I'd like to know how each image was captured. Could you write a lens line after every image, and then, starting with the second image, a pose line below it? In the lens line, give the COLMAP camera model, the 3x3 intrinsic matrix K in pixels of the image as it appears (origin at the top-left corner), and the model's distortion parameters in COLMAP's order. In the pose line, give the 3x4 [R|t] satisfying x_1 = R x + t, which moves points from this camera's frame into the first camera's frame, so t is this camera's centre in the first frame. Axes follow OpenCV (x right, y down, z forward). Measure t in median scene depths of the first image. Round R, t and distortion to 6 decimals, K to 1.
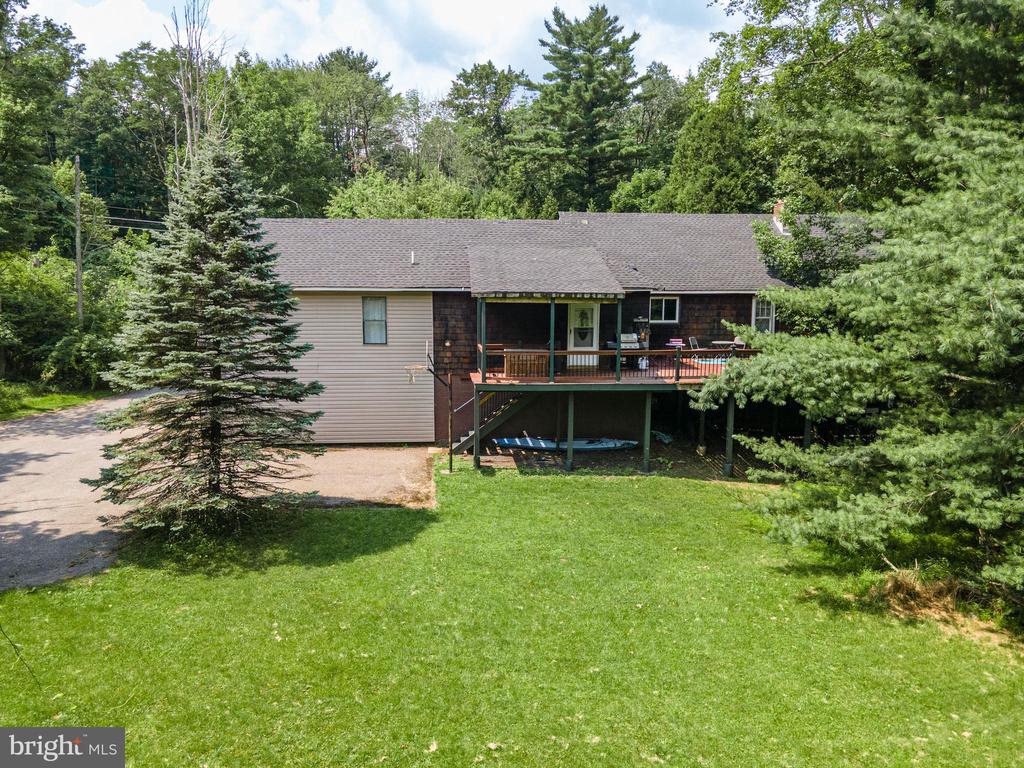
lens RADIAL K [[743.8, 0, 502.2], [0, 743.8, 384.6], [0, 0, 1]] dist [0.017691, 0.037367]
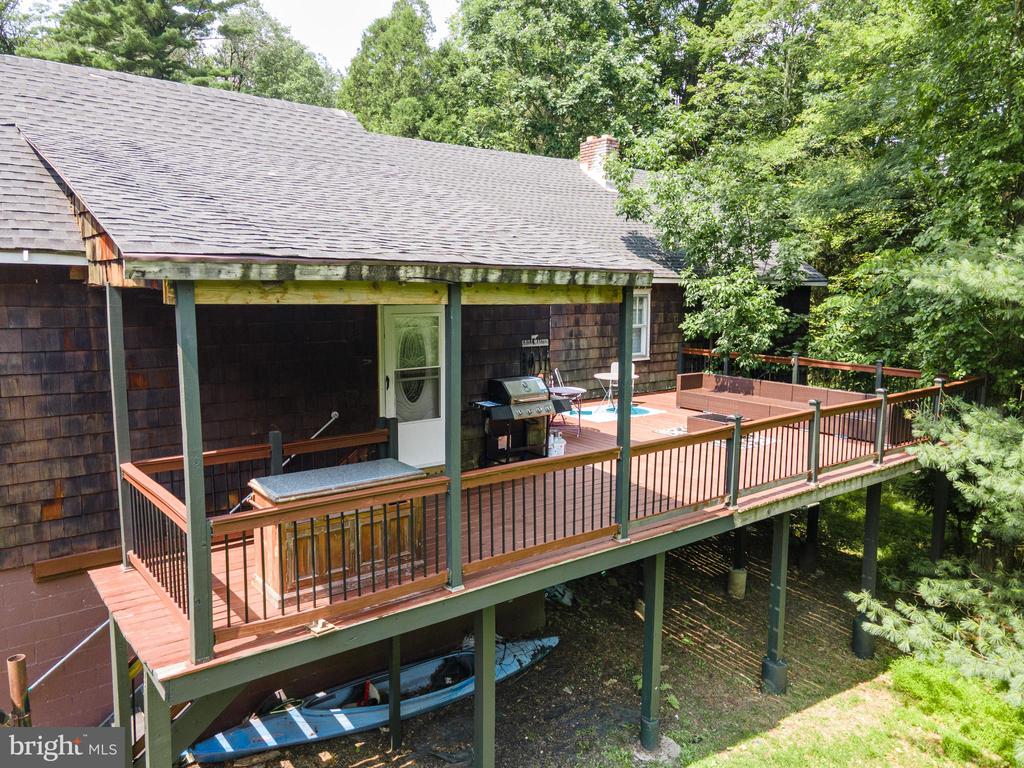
lens RADIAL K [[743.8, 0, 502.2], [0, 743.8, 384.6], [0, 0, 1]] dist [0.017691, 0.037367]
pose [[0.837146, -0.073054, 0.542079, -0.058736], [0.074687, 0.997026, 0.019023, -0.073877], [-0.541857, 0.024561, 0.840112, 0.669775]]
